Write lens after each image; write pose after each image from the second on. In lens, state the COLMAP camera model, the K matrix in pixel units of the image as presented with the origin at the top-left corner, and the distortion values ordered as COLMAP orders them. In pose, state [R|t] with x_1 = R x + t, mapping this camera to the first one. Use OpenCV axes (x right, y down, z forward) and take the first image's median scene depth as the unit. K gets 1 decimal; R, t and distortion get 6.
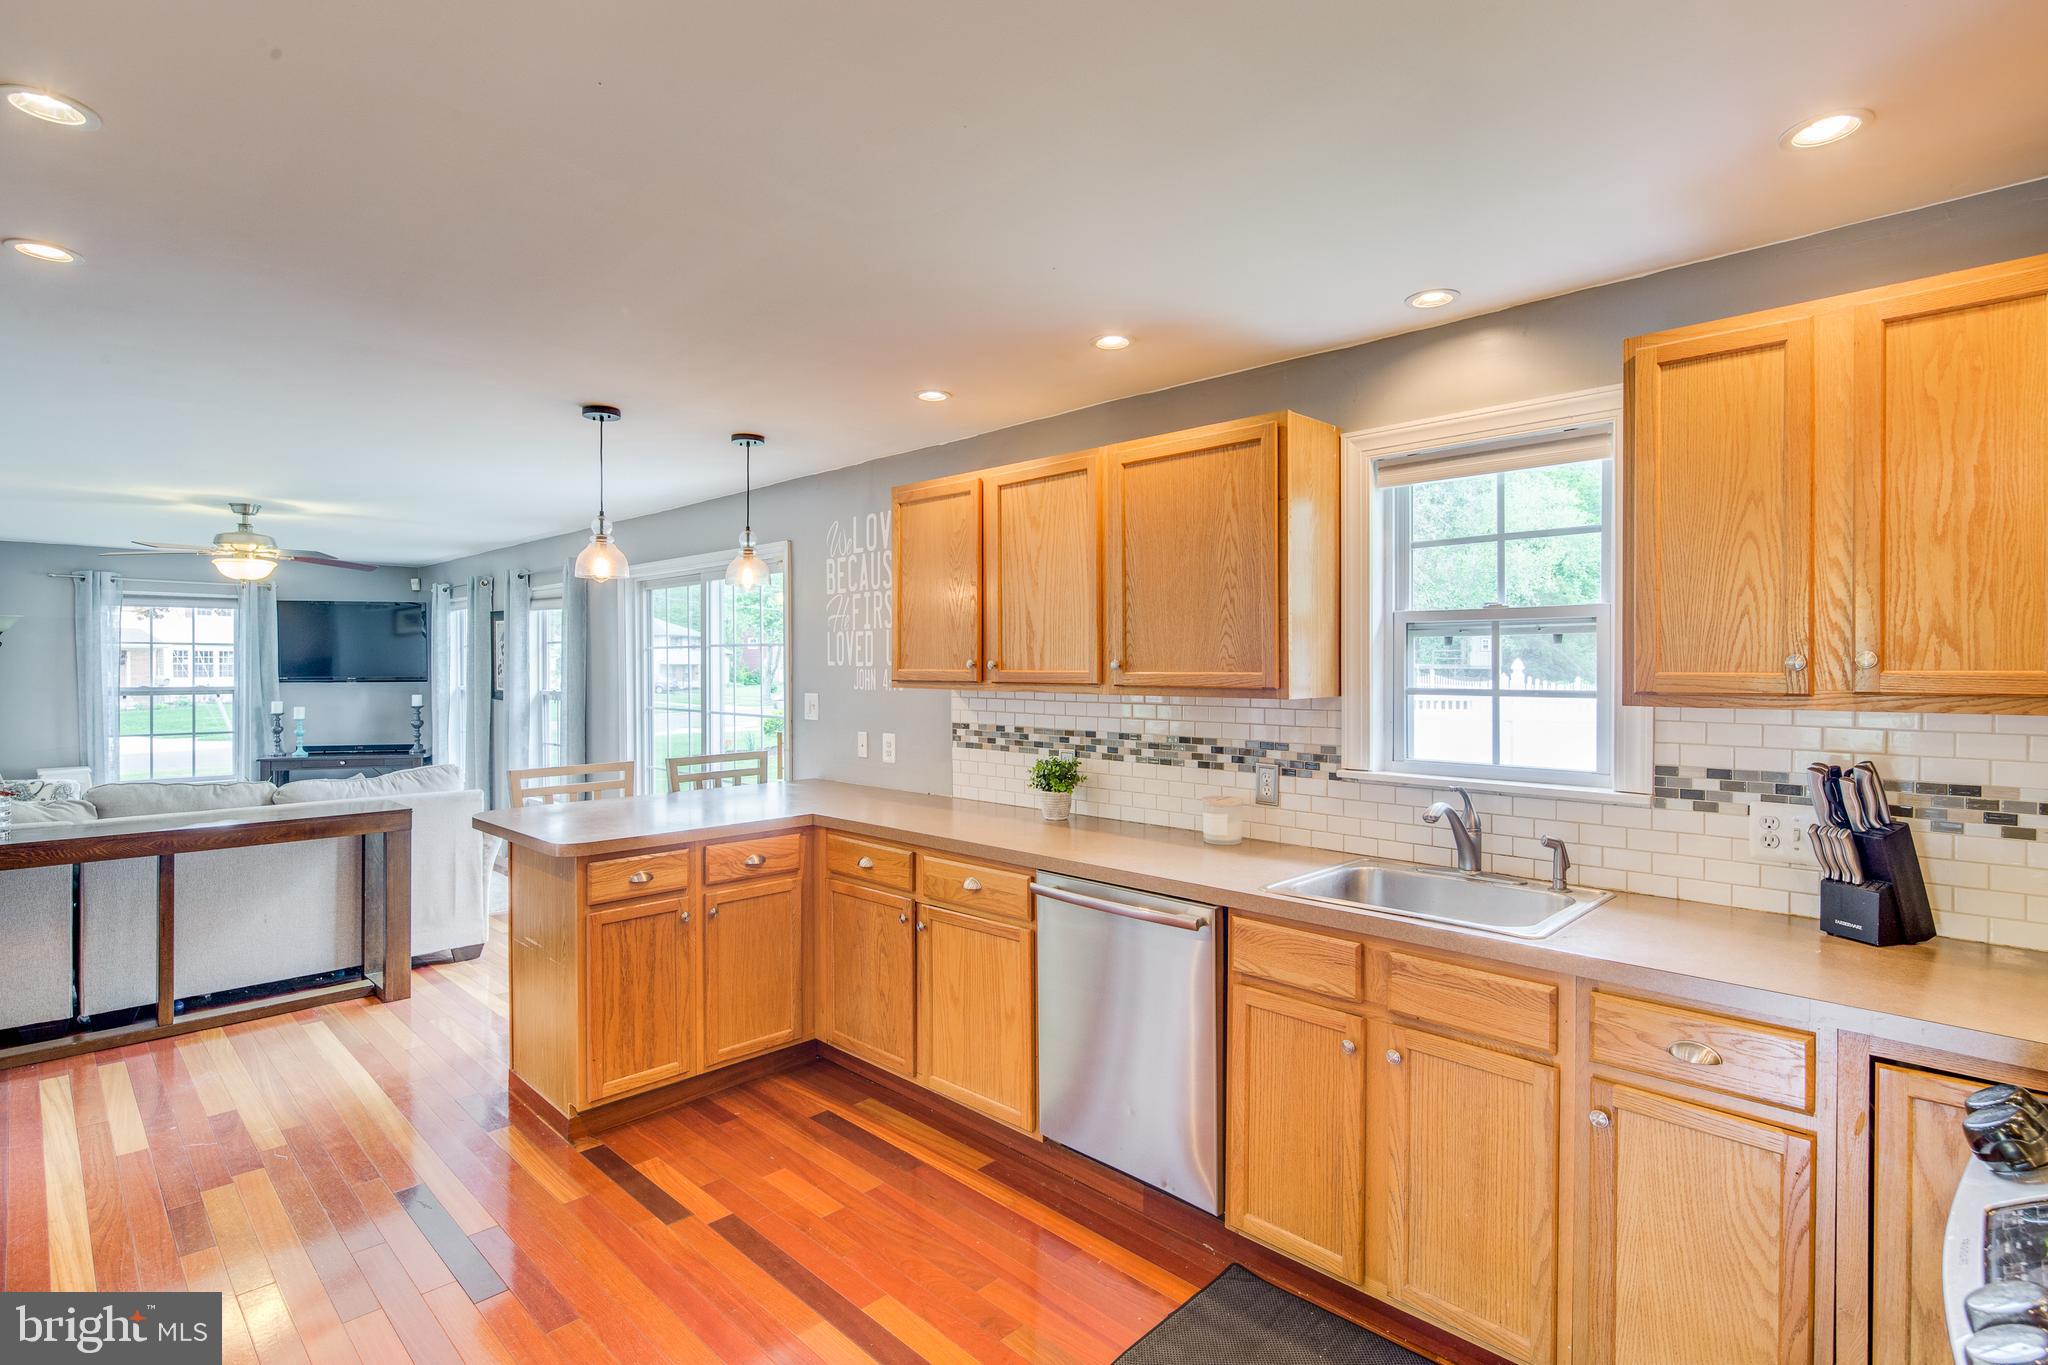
lens RADIAL K [[990.5, 0, 1024.3], [0, 990.5, 672.9], [0, 0, 1]] dist [0.017860, 0.000247]
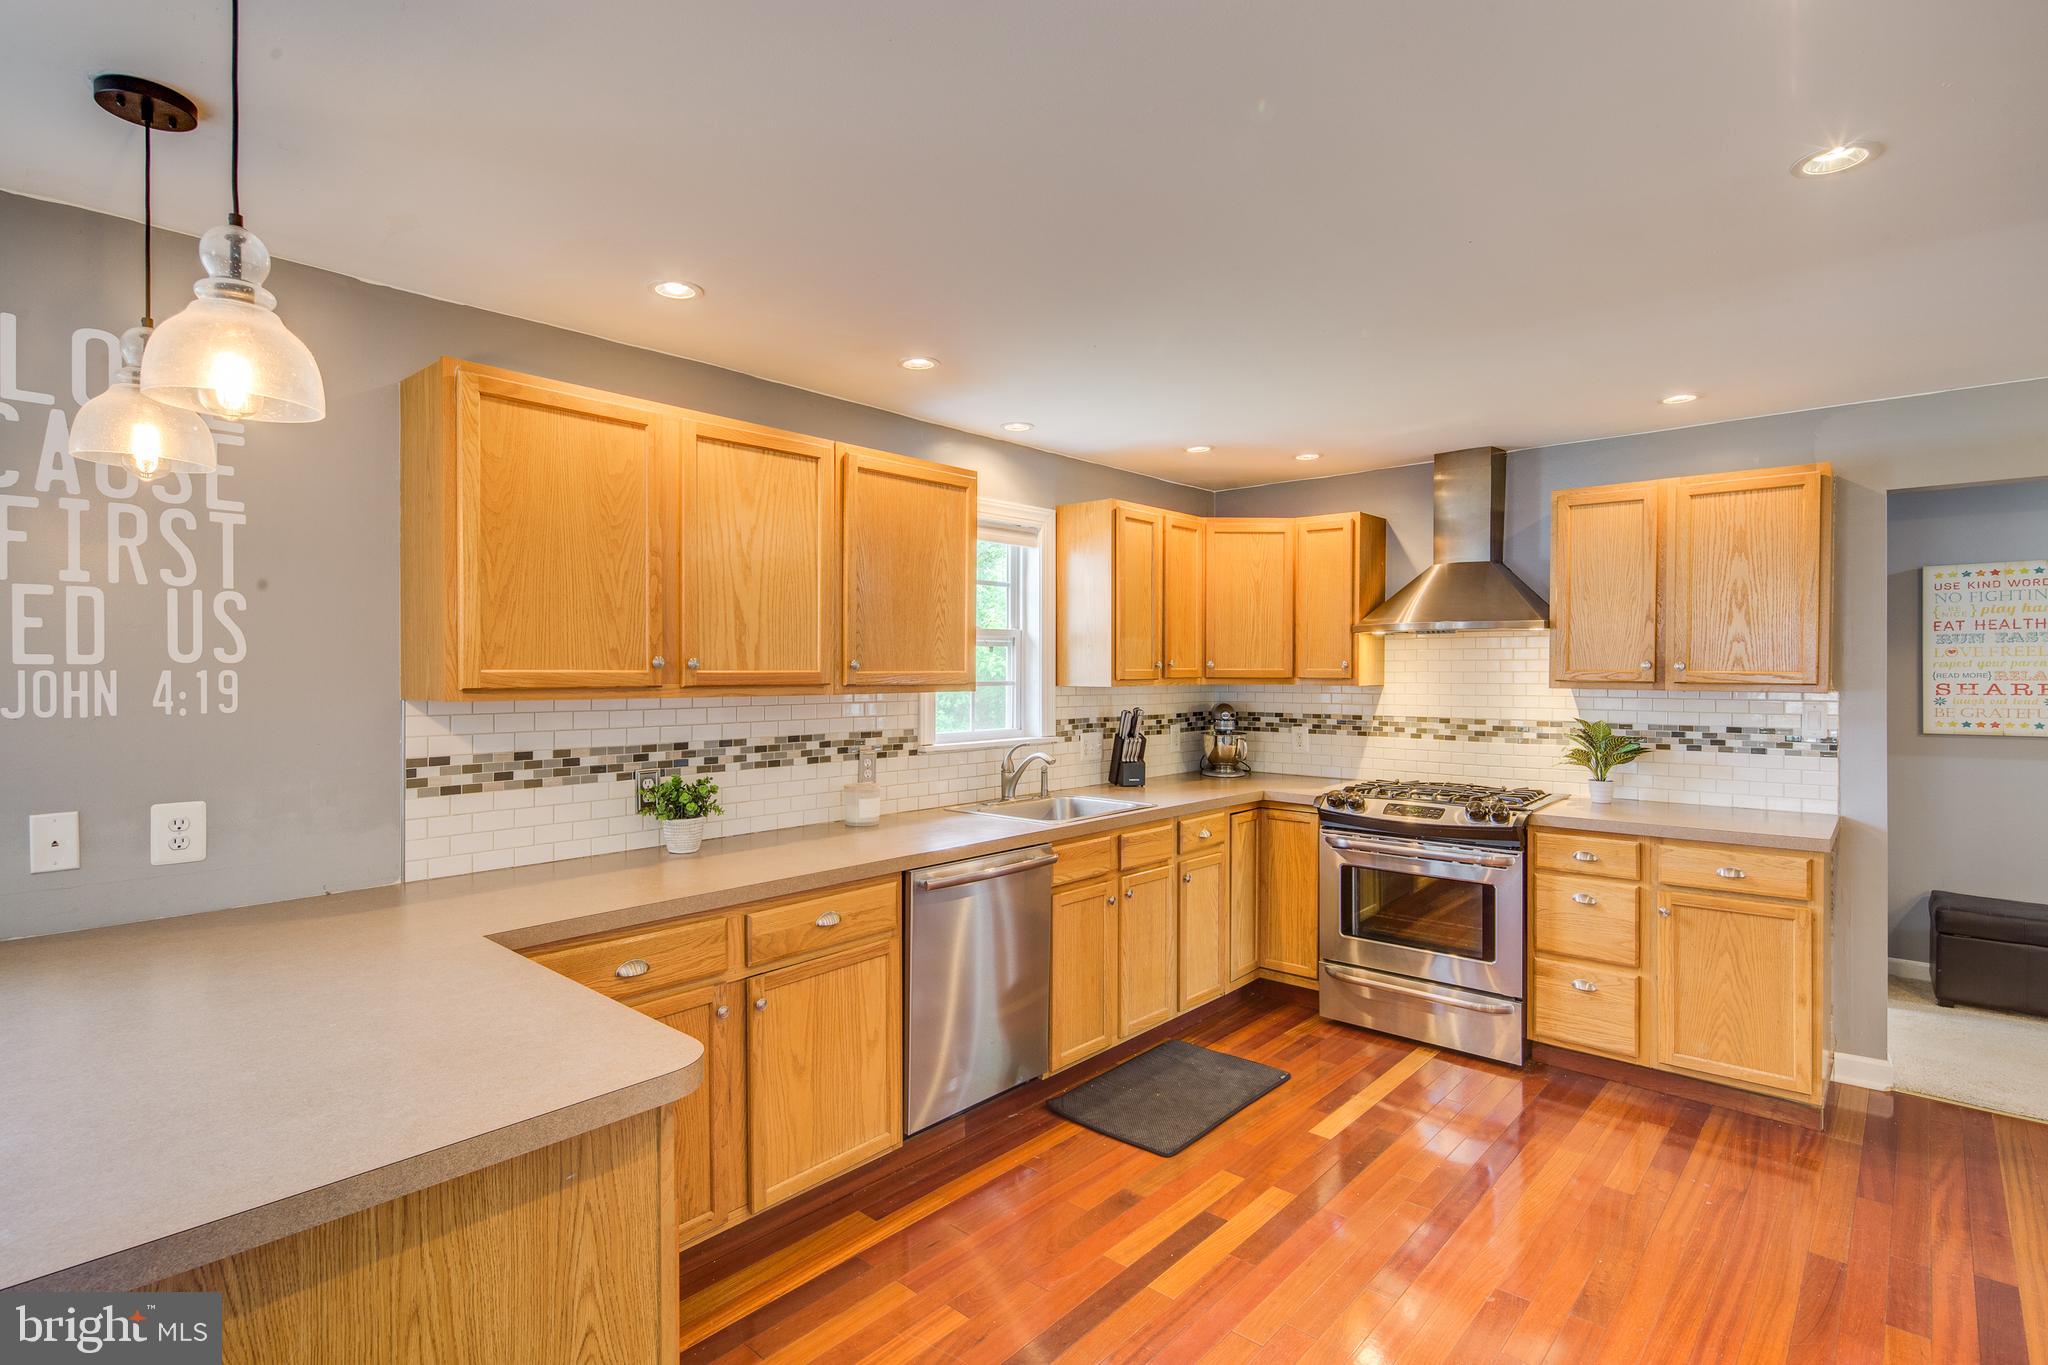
lens RADIAL K [[992.6, 0, 983.6], [0, 992.6, 679.5], [0, 0, 1]] dist [0.001840, 0.000396]
pose [[-0.026078, -0.013040, 0.999575, -0.831553], [0.003763, 0.999907, 0.013143, -0.005385], [-0.999653, 0.004104, -0.026026, 0.808766]]
